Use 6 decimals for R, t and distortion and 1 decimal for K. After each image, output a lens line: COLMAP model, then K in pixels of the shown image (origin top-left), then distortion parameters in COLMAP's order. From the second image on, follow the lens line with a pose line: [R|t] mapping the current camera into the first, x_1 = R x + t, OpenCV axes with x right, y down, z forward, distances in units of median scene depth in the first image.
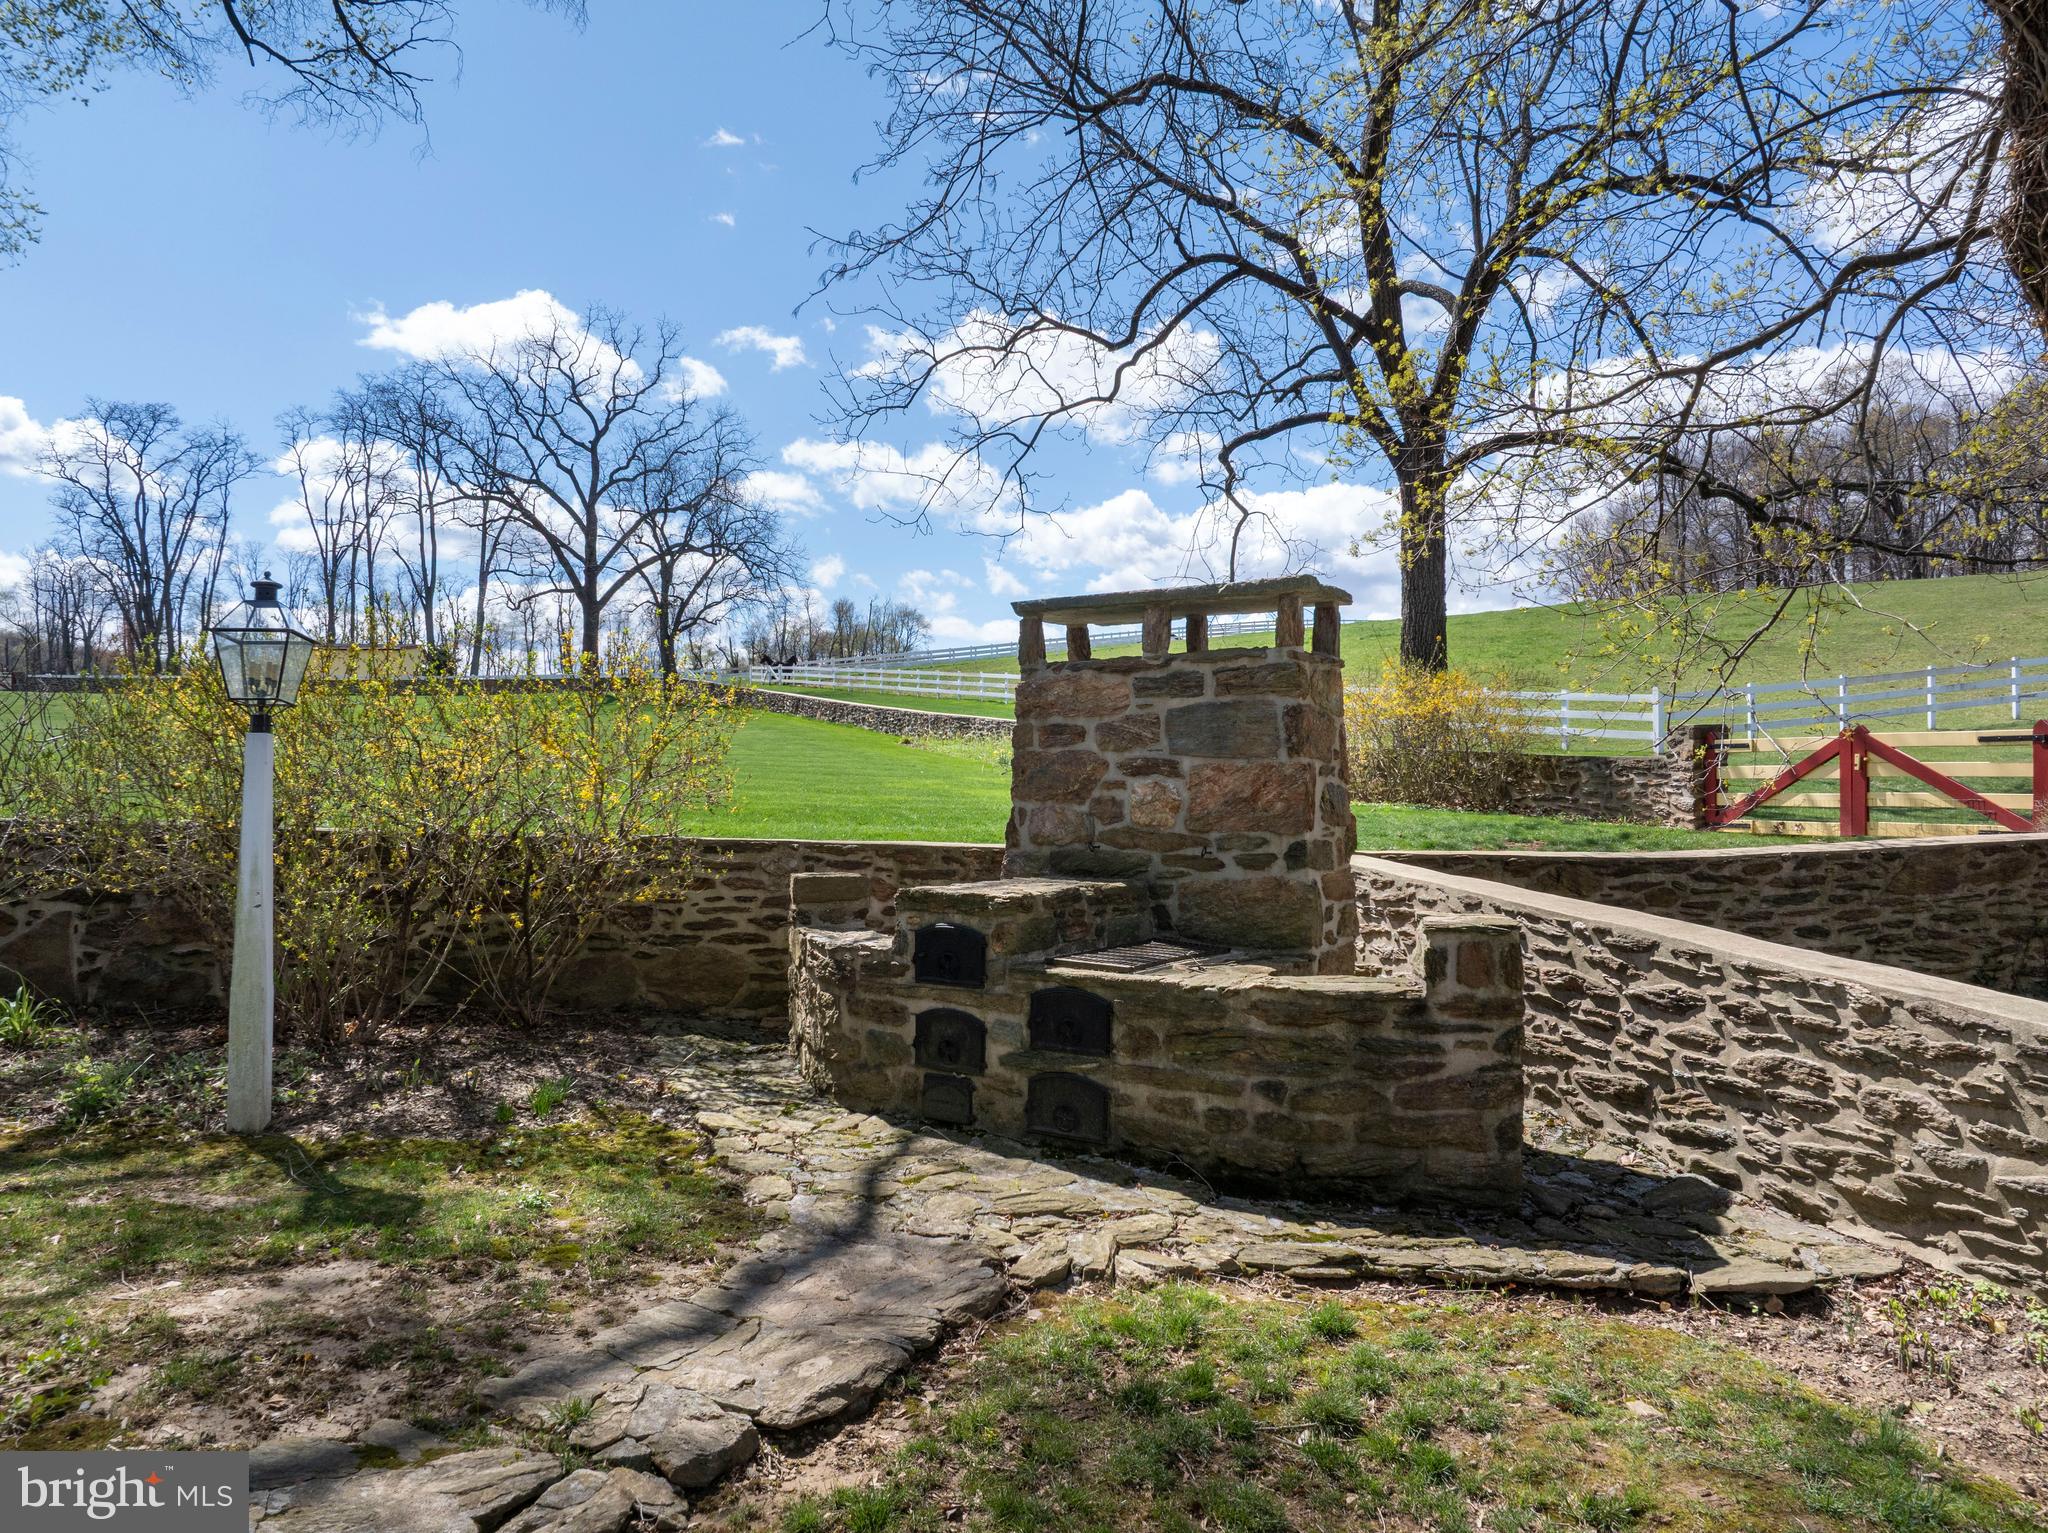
lens RADIAL K [[1426.8, 0, 1024.0], [0, 1426.8, 766.5], [0, 0, 1]] dist [-0.040498, -0.000030]
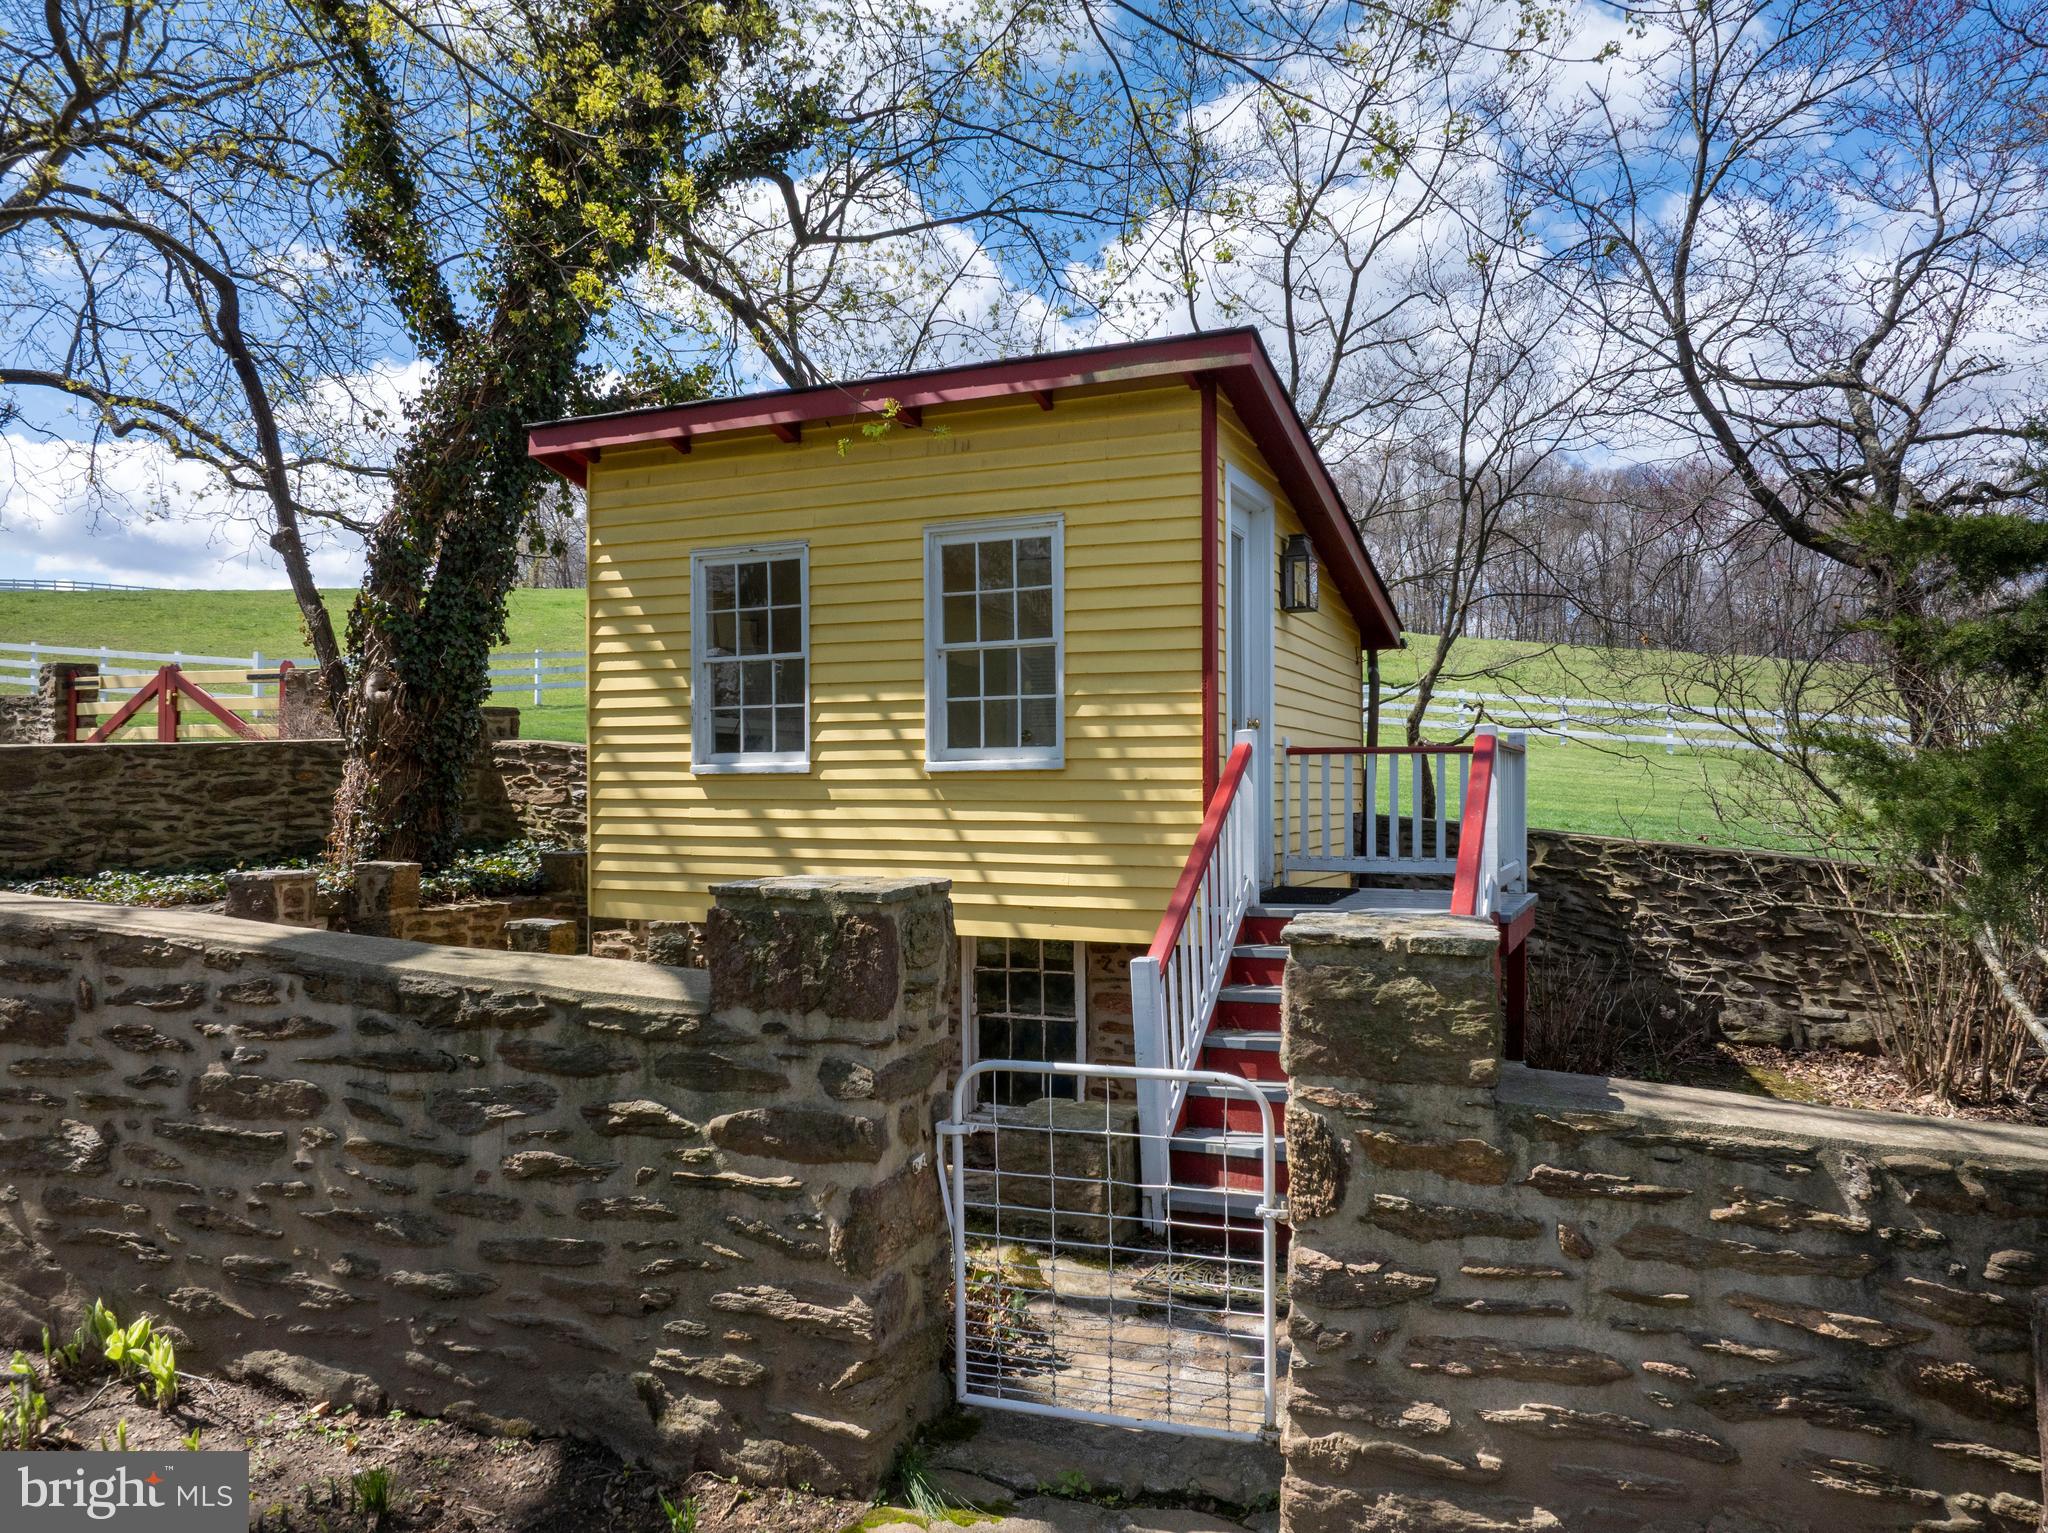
lens RADIAL K [[1426.8, 0, 1024.0], [0, 1426.8, 766.5], [0, 0, 1]] dist [-0.040498, -0.000030]
pose [[0.740025, 0.013137, 0.672451, 0.657943], [-0.015217, 0.999880, -0.002787, 0.082403], [-0.672407, -0.008170, 0.740137, -0.509878]]
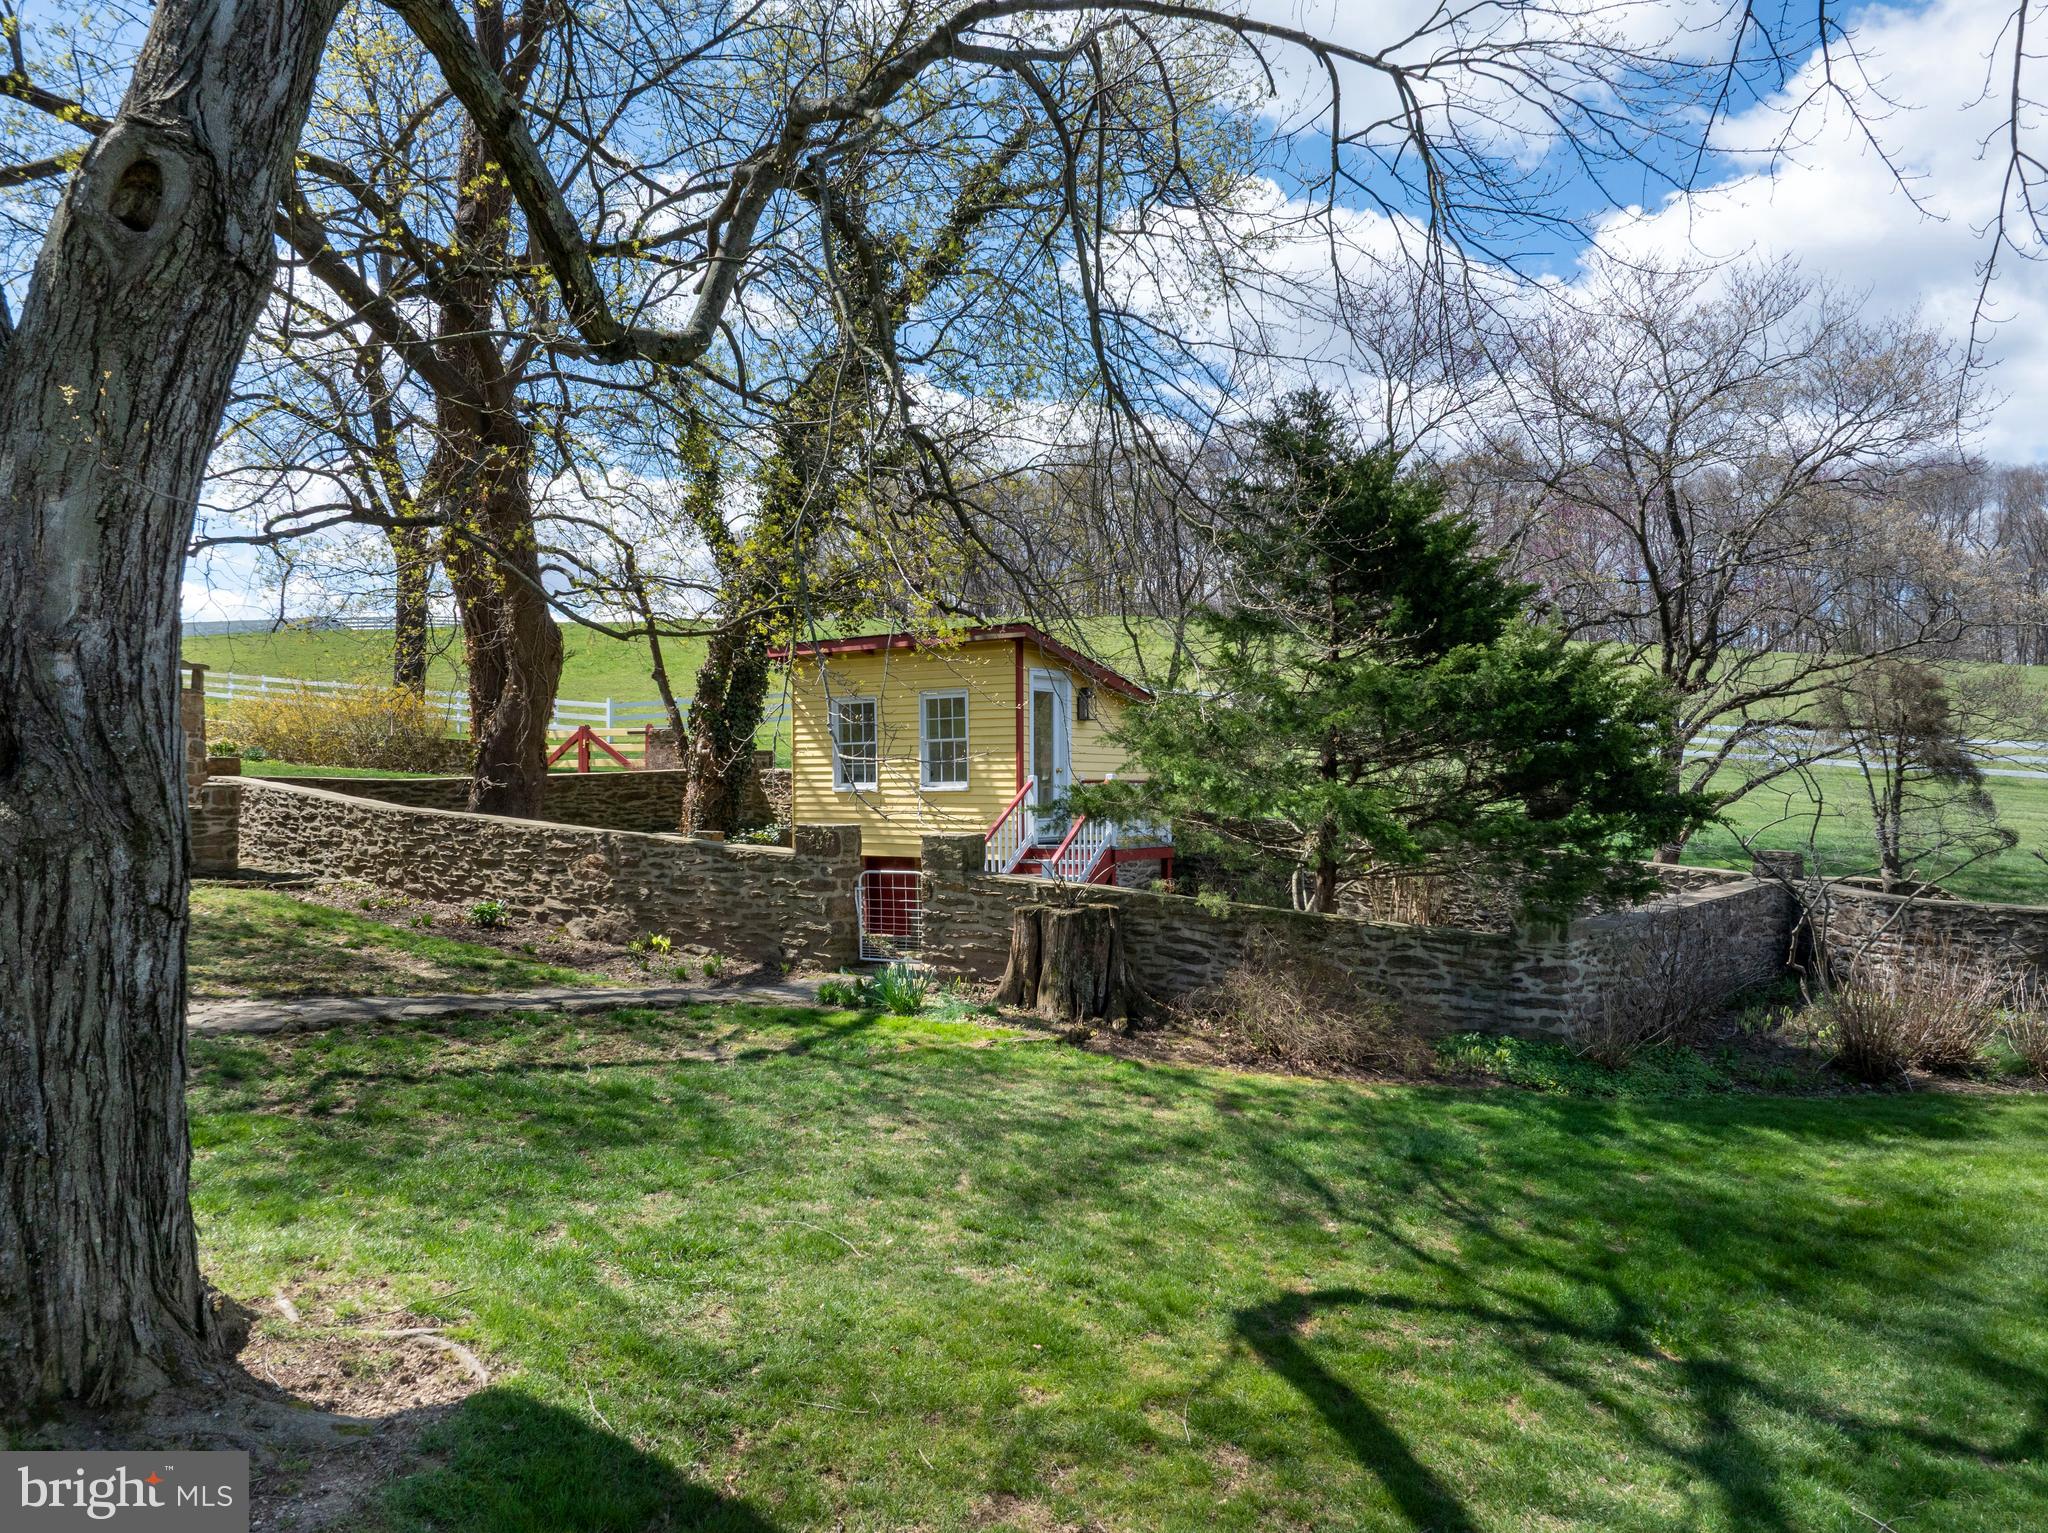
lens RADIAL K [[1426.8, 0, 1024.0], [0, 1426.8, 766.5], [0, 0, 1]] dist [-0.040498, -0.000030]
pose [[0.852506, 0.008914, 0.522641, 0.159007], [-0.010843, 0.999941, 0.000632, 0.038958], [-0.522604, -0.006206, 0.852553, -1.879854]]
